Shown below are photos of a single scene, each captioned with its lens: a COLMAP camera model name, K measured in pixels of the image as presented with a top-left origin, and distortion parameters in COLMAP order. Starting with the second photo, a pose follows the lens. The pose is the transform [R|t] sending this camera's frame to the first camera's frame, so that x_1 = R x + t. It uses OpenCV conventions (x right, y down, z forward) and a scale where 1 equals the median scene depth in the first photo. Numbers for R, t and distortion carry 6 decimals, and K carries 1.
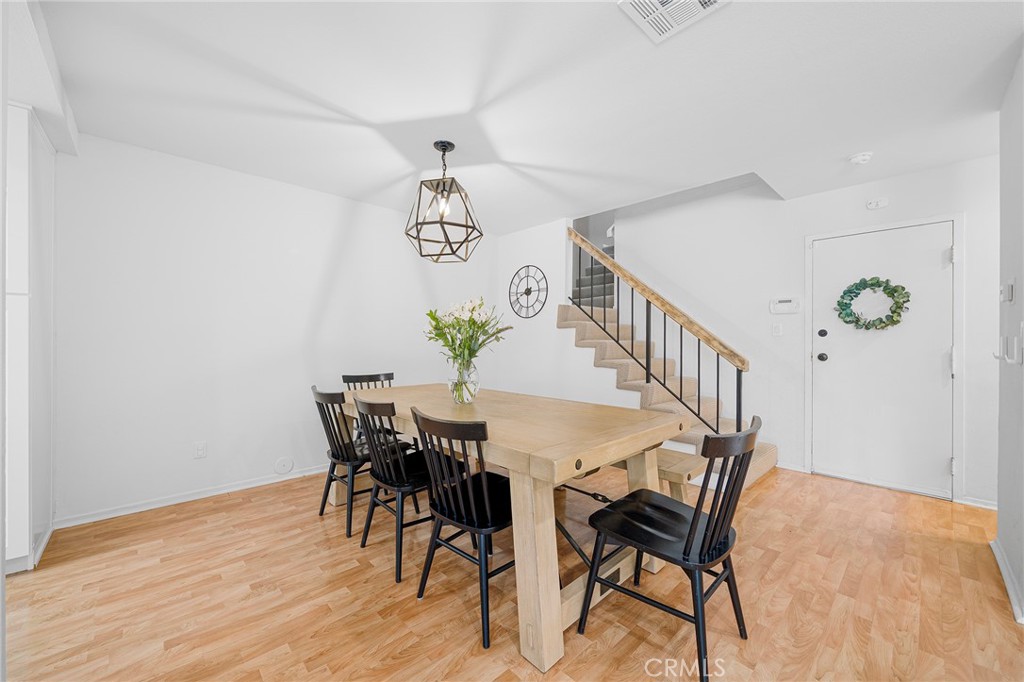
lens RADIAL K [[391.4, 0, 514.6], [0, 391.4, 338.3], [0, 0, 1]] dist [-0.000539, -0.000221]
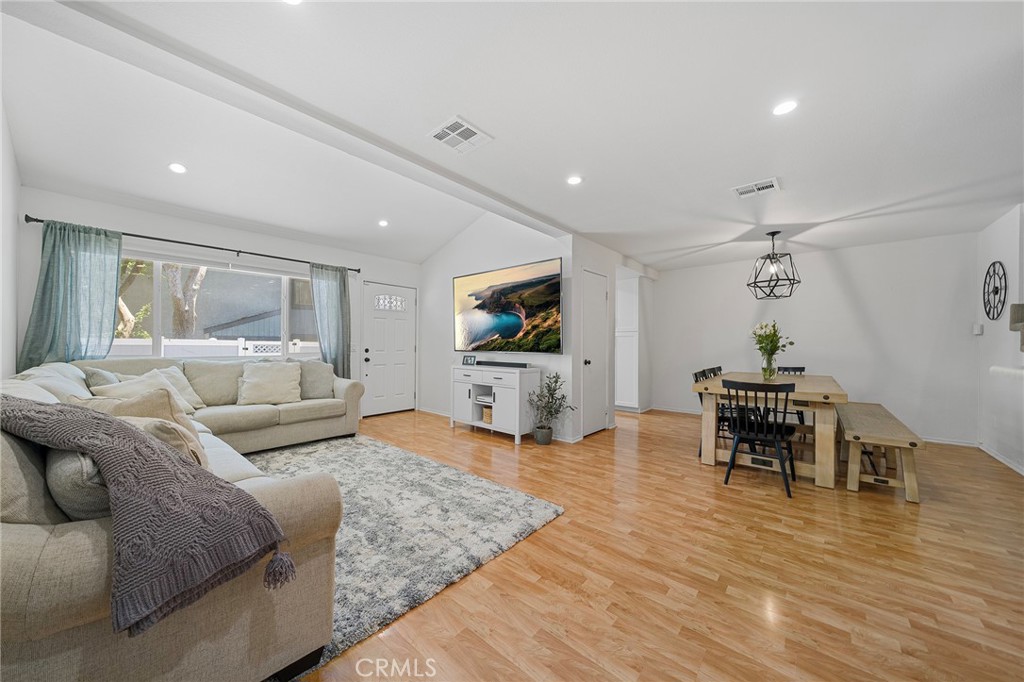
lens RADIAL K [[356.5, 0, 509.0], [0, 356.5, 345.3], [0, 0, 1]] dist [-0.004387, 0.000197]
pose [[0.097009, 0.000708, -0.995283, 1.079632], [0.000911, 0.999999, 0.000801, 0.004379], [0.995283, -0.000984, 0.097009, -0.278324]]
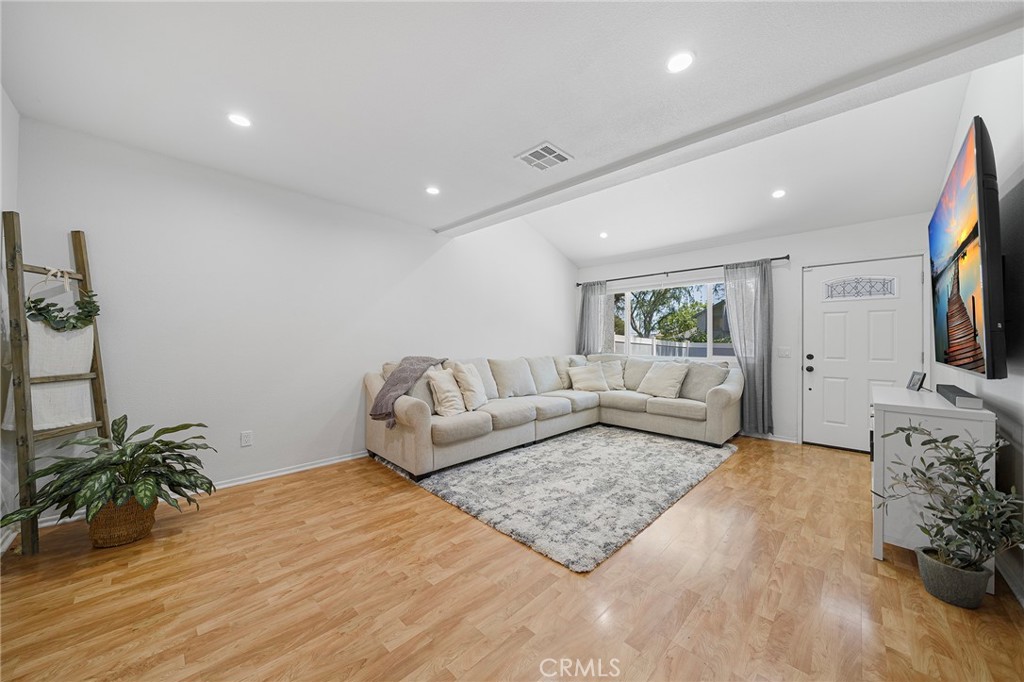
lens RADIAL K [[356.5, 0, 507.7], [0, 356.5, 343.7], [0, 0, 1]] dist [-0.004387, 0.000197]
pose [[-0.999178, -0.015894, -0.037299, 0.455971], [-0.015769, 0.999869, -0.003639, 0.004137], [0.037352, -0.003047, -0.999298, 0.488385]]
